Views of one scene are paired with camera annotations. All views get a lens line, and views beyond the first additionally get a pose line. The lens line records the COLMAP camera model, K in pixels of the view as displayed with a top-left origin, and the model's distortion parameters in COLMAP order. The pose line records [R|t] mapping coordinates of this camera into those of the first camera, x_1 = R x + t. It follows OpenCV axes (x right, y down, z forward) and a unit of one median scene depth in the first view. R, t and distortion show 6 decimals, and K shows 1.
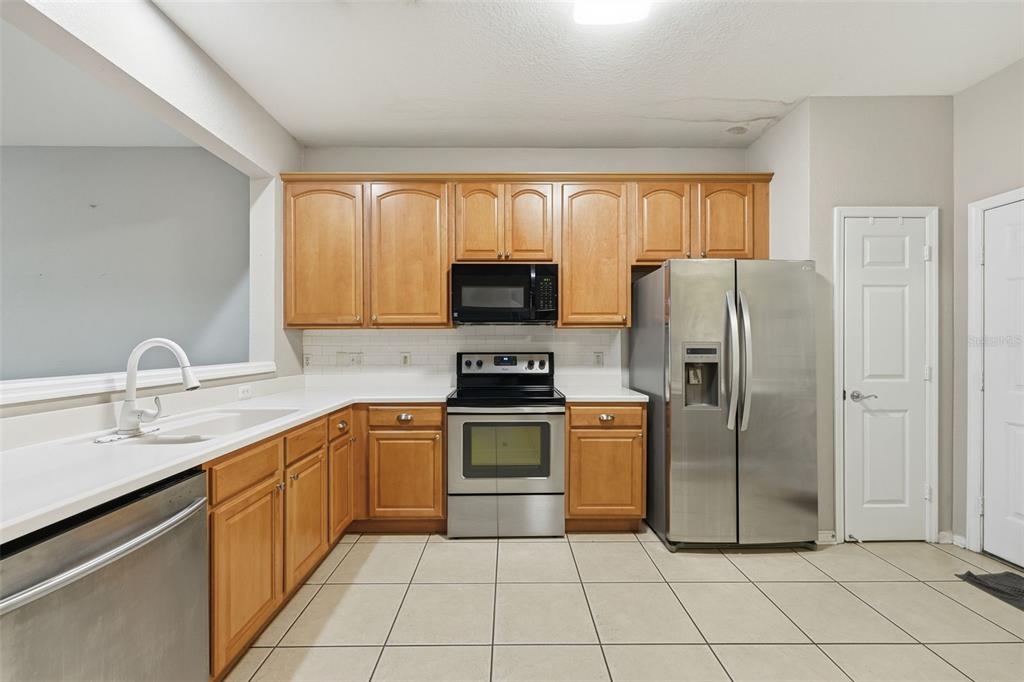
lens RADIAL K [[416.2, 0, 513.5], [0, 416.2, 344.8], [0, 0, 1]] dist [0.002524, 0.000216]
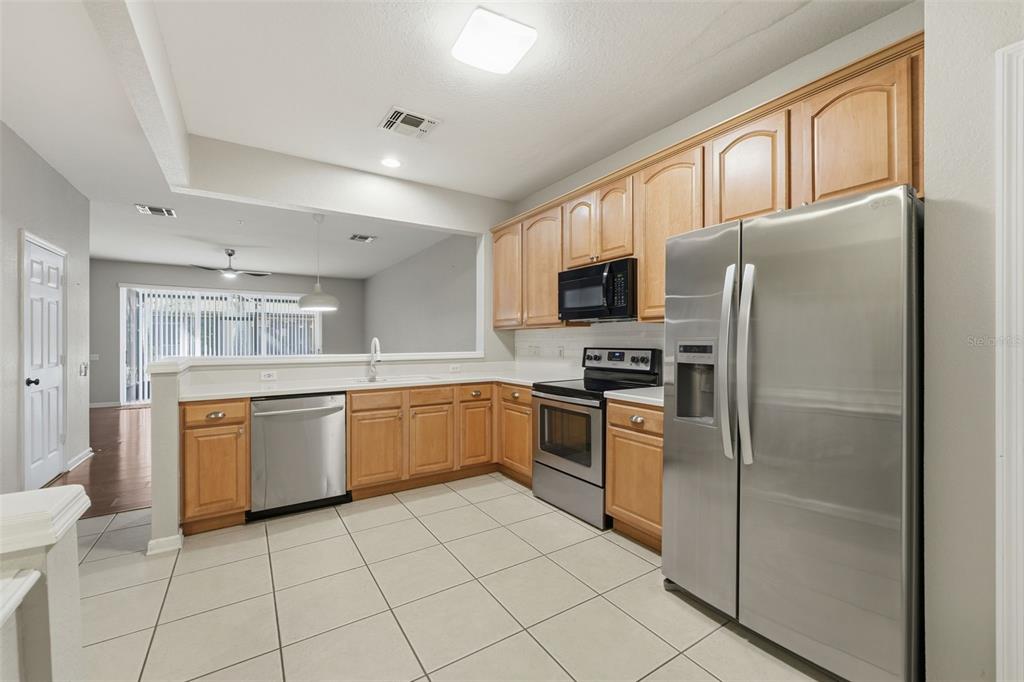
lens RADIAL K [[418.5, 0, 512.0], [0, 418.5, 341.0], [0, 0, 1]] dist [0.000971, 0.000072]
pose [[0.531810, 0.001346, -0.846863, 0.793484], [-0.001872, 0.999998, 0.000414, 0.000292], [0.846862, 0.001366, 0.531811, 0.248554]]
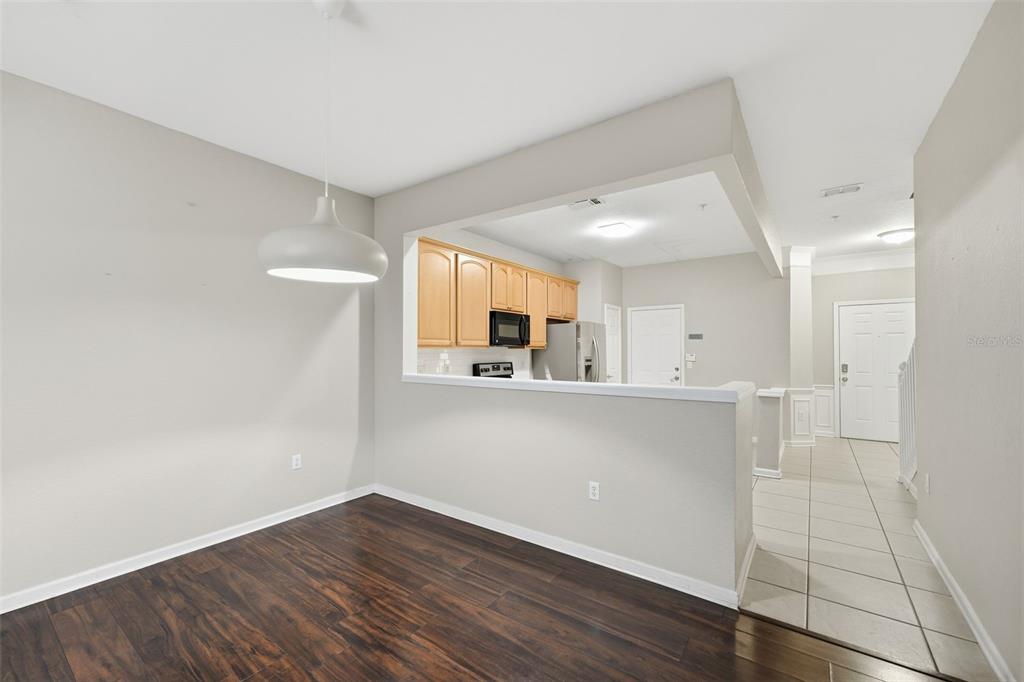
lens RADIAL K [[416.2, 0, 513.5], [0, 416.2, 344.8], [0, 0, 1]] dist [0.002524, 0.000216]
pose [[0.593293, 0.013419, 0.804875, -1.452705], [0.002961, 0.999818, -0.018852, -0.024509], [-0.804982, 0.013568, 0.593145, -0.054226]]
